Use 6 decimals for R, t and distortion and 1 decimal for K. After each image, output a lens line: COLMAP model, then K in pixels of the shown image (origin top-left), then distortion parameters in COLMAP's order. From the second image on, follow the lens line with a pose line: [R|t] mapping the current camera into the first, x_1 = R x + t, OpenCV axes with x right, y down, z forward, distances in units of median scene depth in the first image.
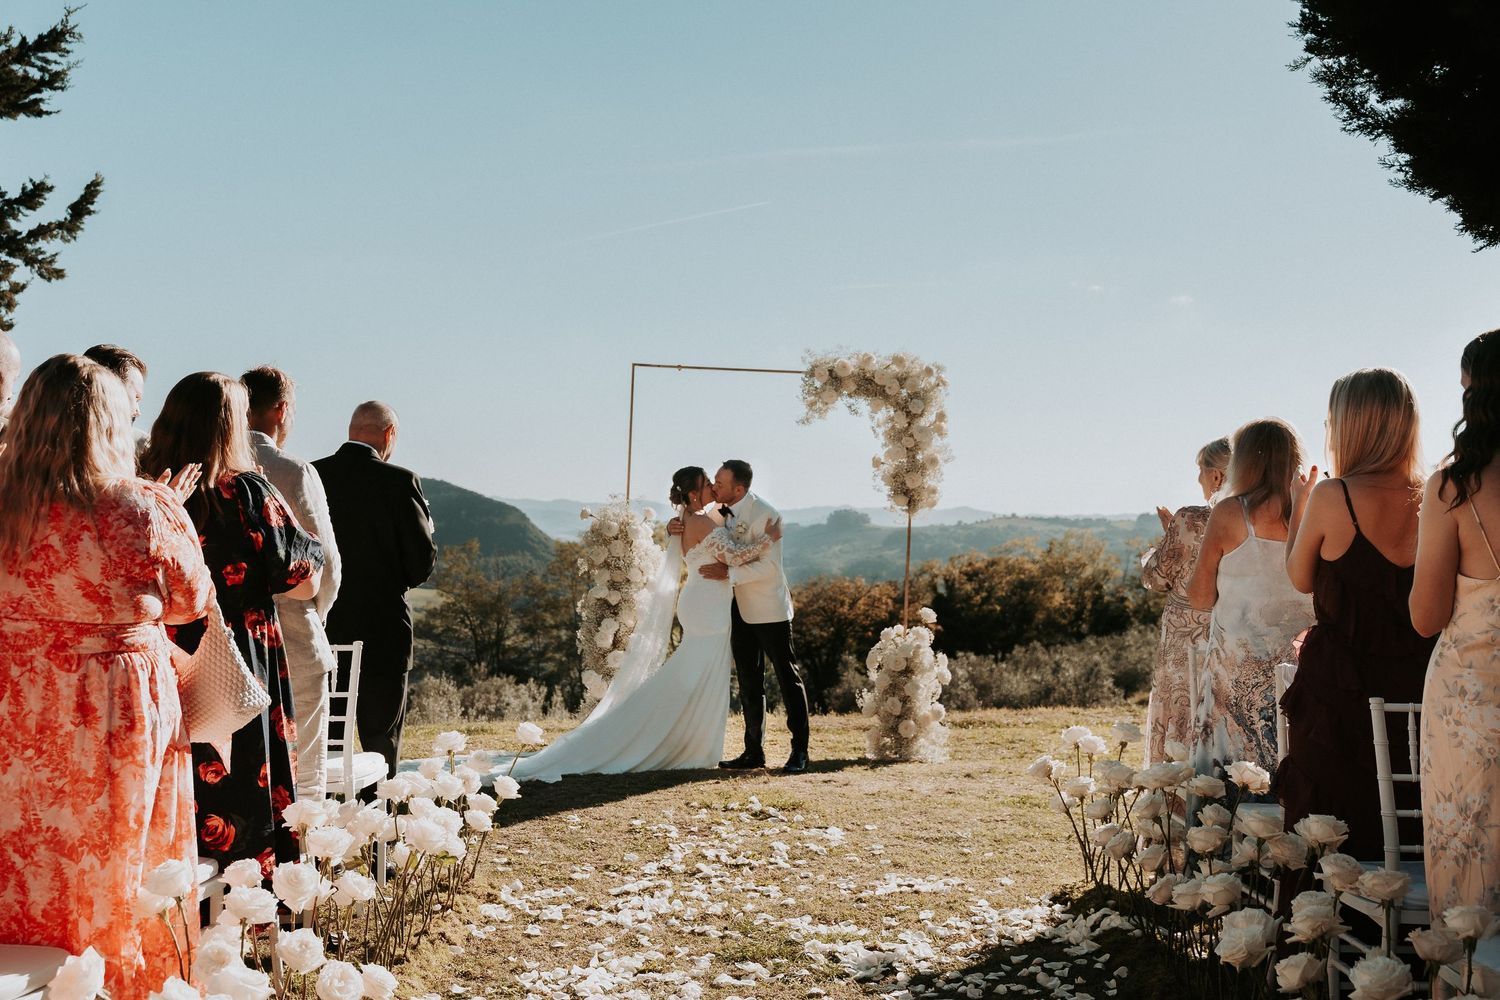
lens RADIAL K [[1698.2, 0, 736.4], [0, 1698.2, 489.3], [0, 0, 1]] dist [0.041141, 0.000000]
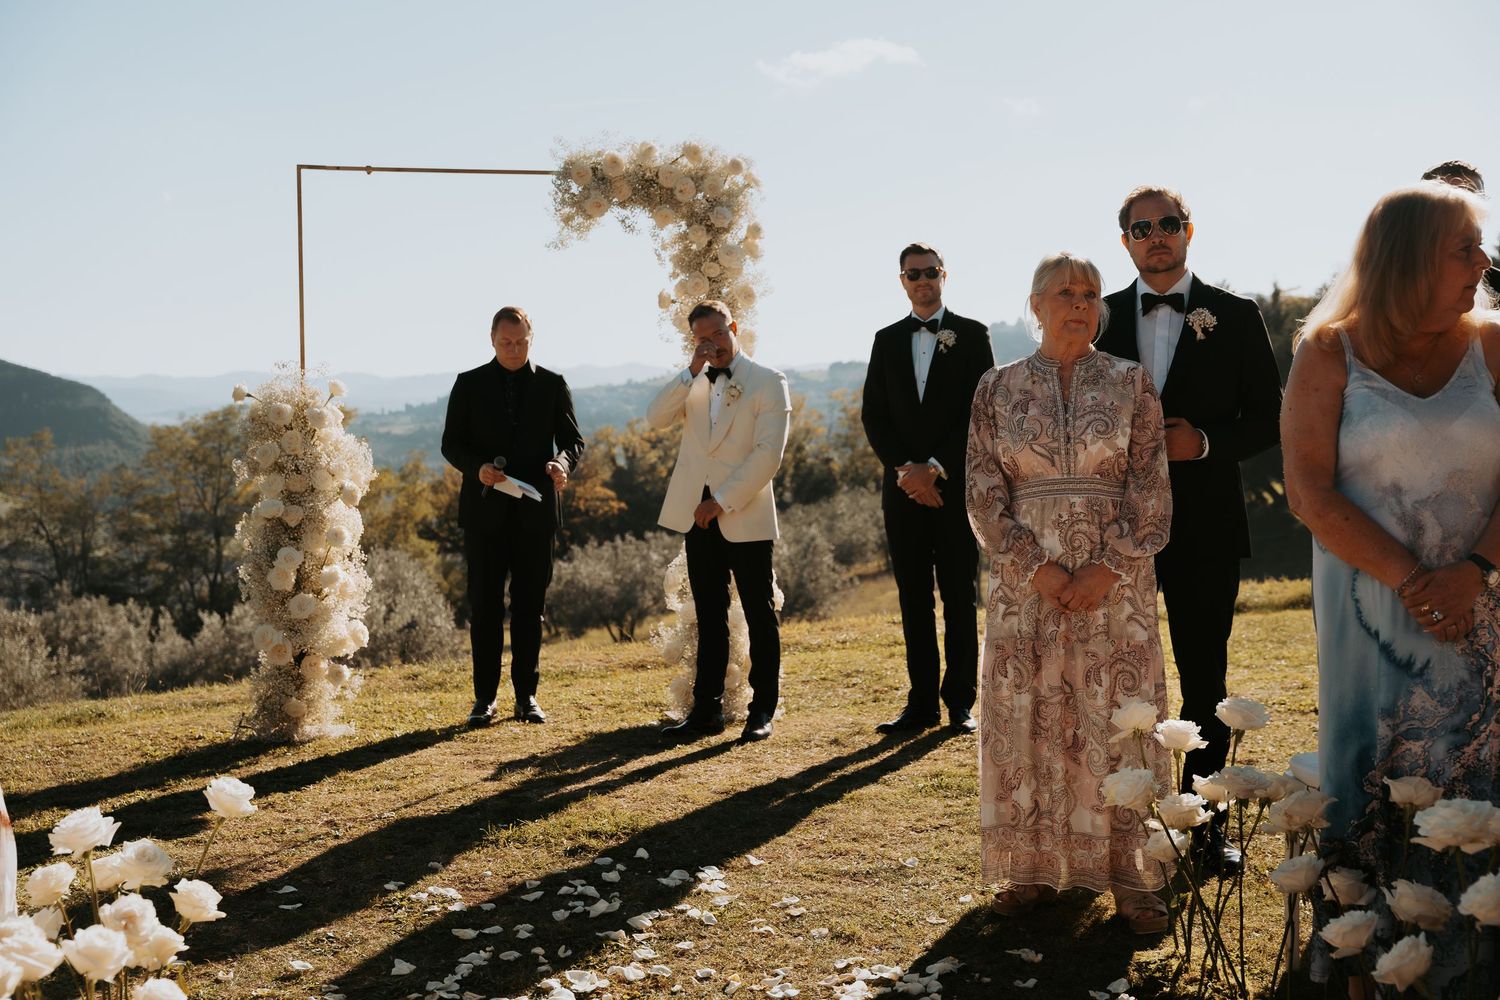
lens RADIAL K [[1946.7, 0, 739.7], [0, 1946.7, 508.3], [0, 0, 1]] dist [0.016367, 0.000000]
pose [[0.980642, -0.057248, 0.187251, -0.042316], [0.041502, 0.995347, 0.086961, 0.000868], [-0.191358, -0.077507, 0.978455, 0.206507]]
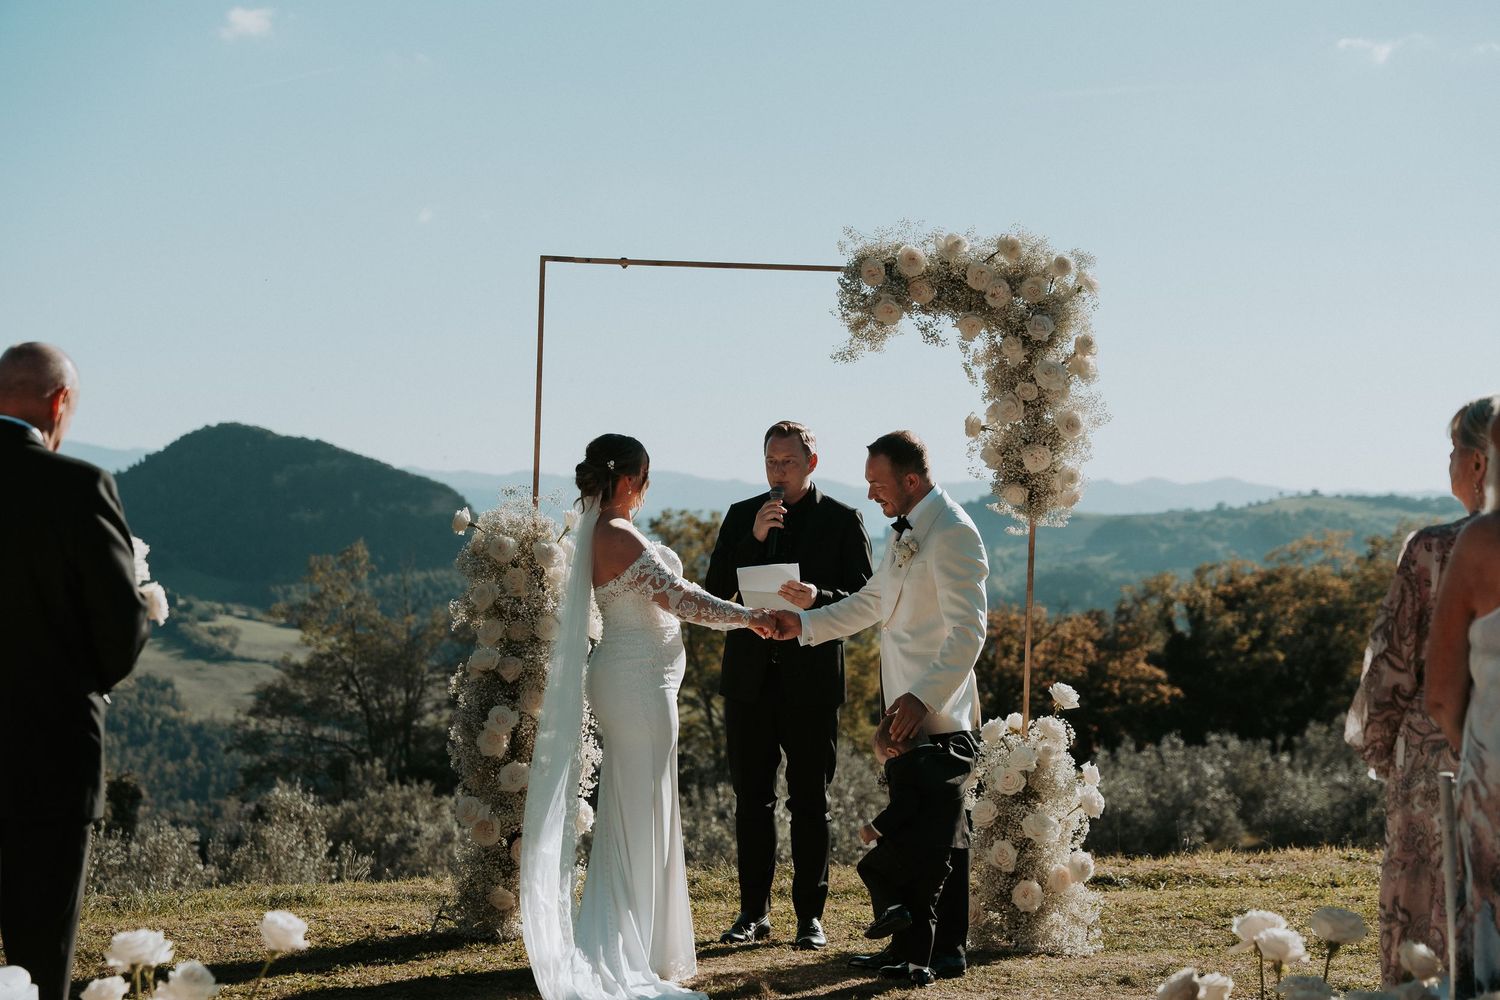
lens RADIAL K [[2952.9, 0, 760.1], [0, 2952.9, 503.9], [0, 0, 1]] dist [0.054153, 0.000000]
pose [[0.999621, -0.008685, -0.026126, 0.037430], [0.009161, 0.999793, 0.018173, -0.008798], [0.025963, -0.018406, 0.999493, 0.012315]]
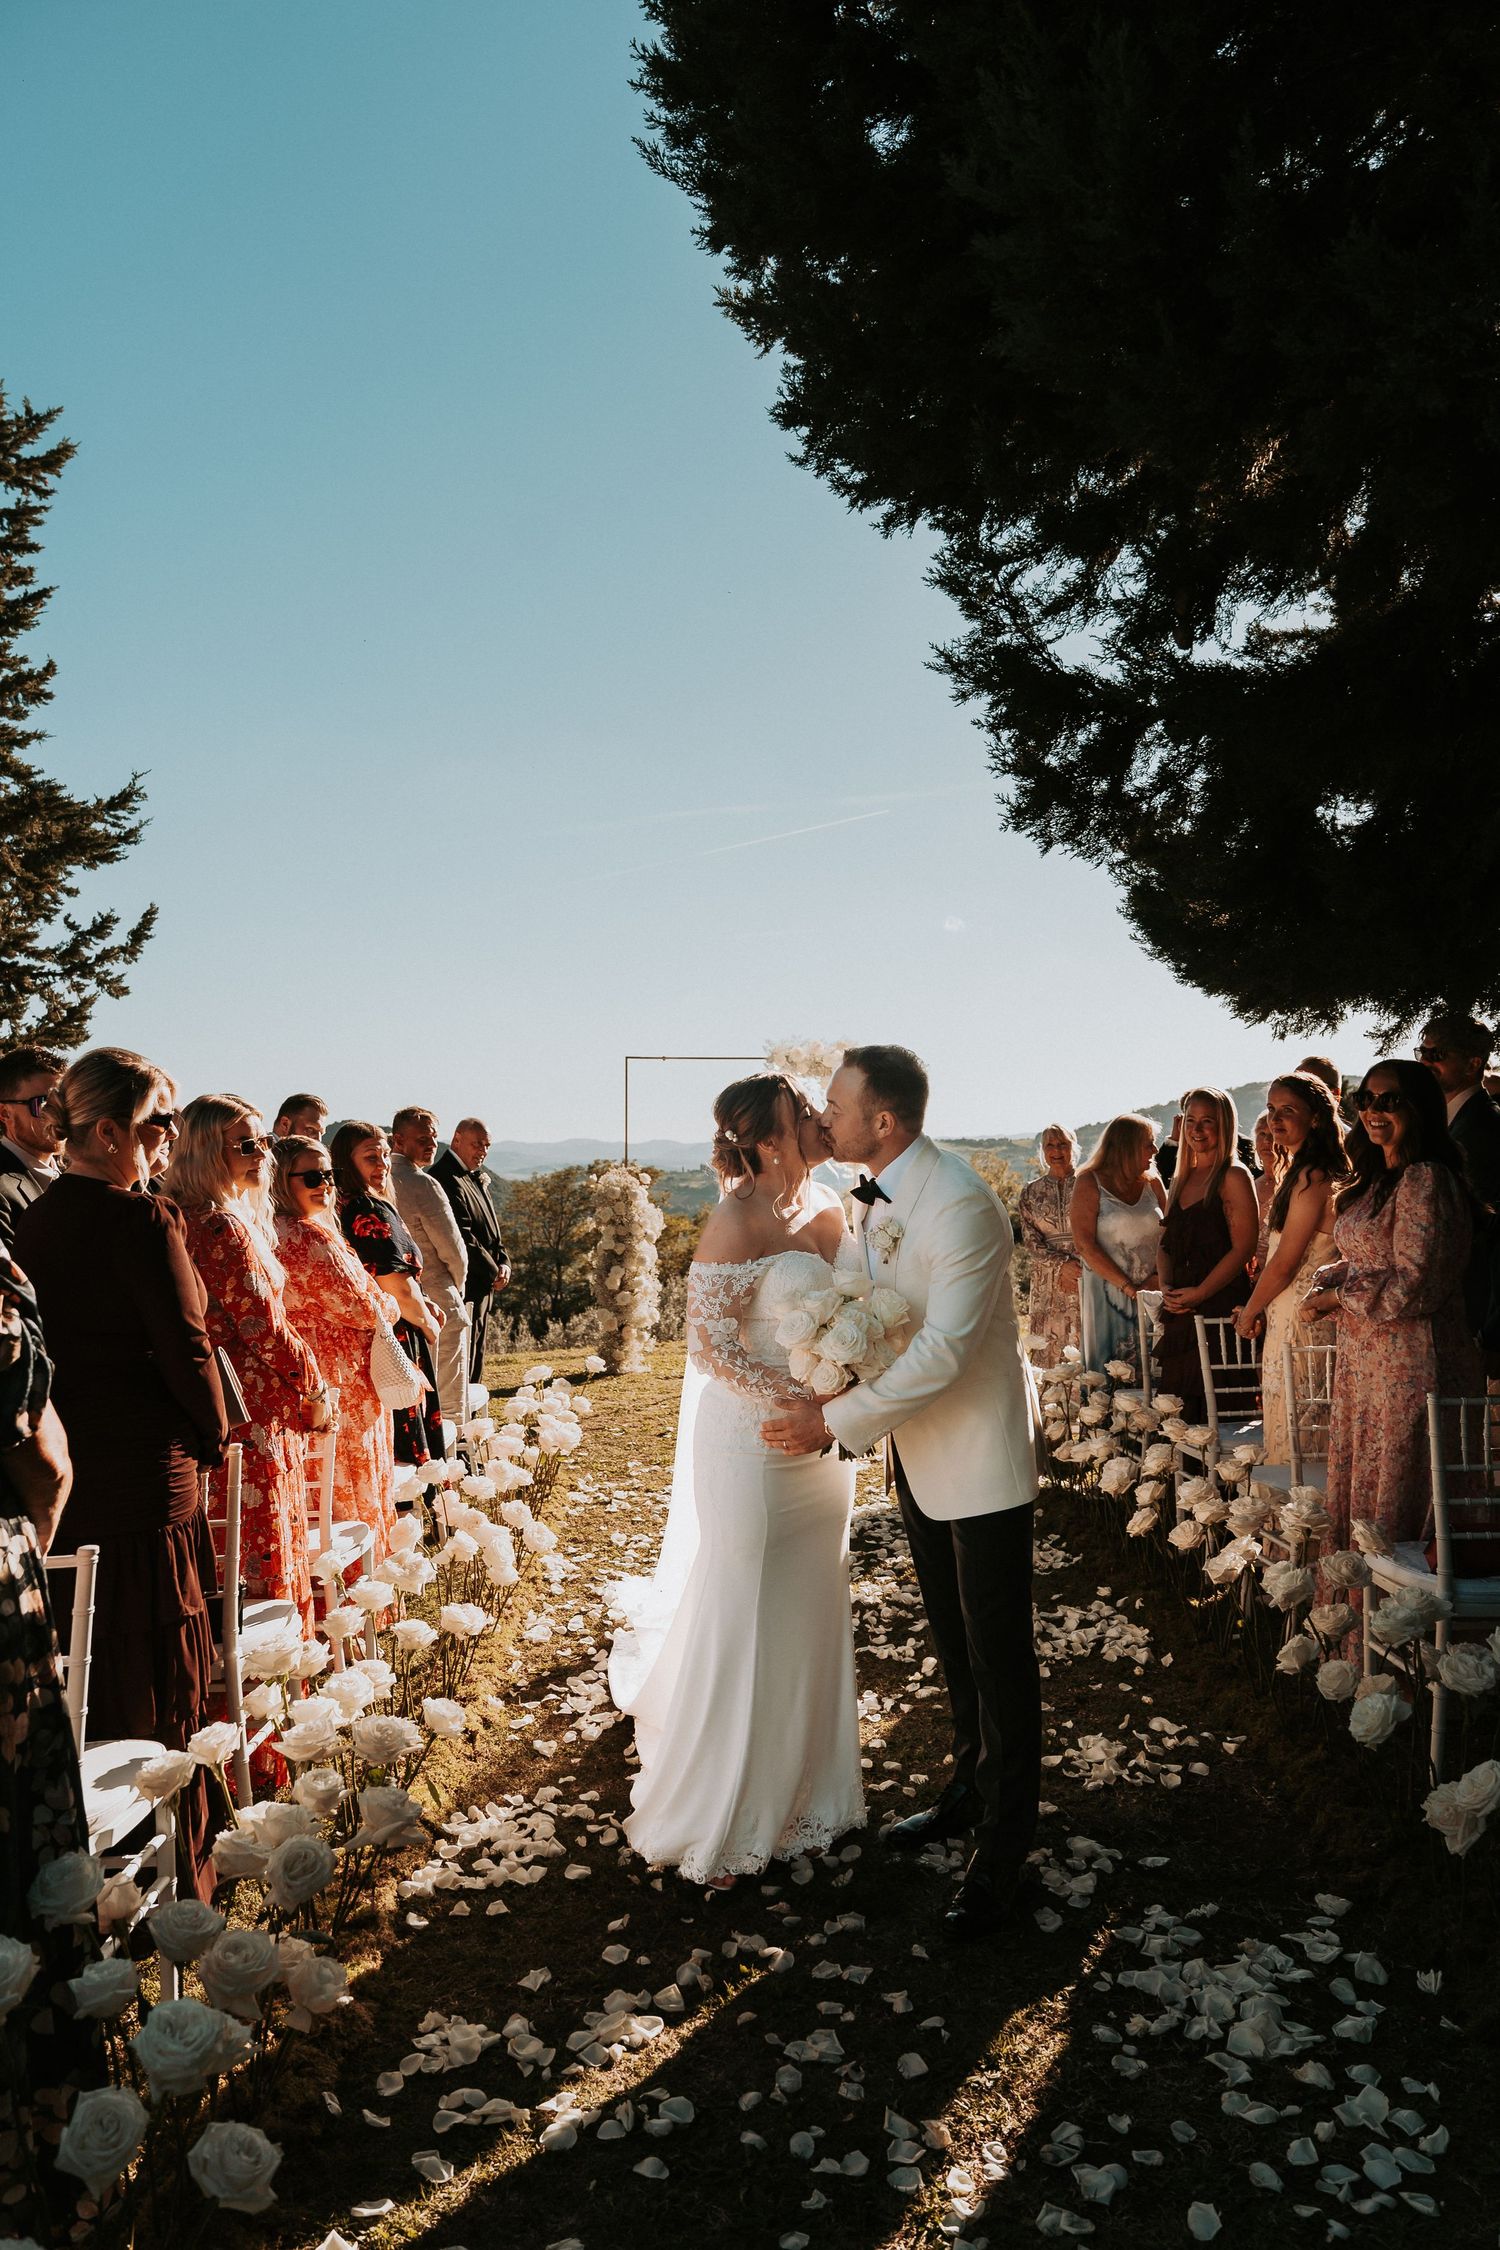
lens RADIAL K [[1577.2, 0, 746.5], [0, 1577.2, 1121.2], [0, 0, 1]] dist [0.012243, 0.000160]
pose [[0.997914, -0.040387, 0.050355, -0.033699], [0.040380, 0.999184, 0.001160, -0.025763], [-0.050360, 0.000875, 0.998731, -0.143547]]
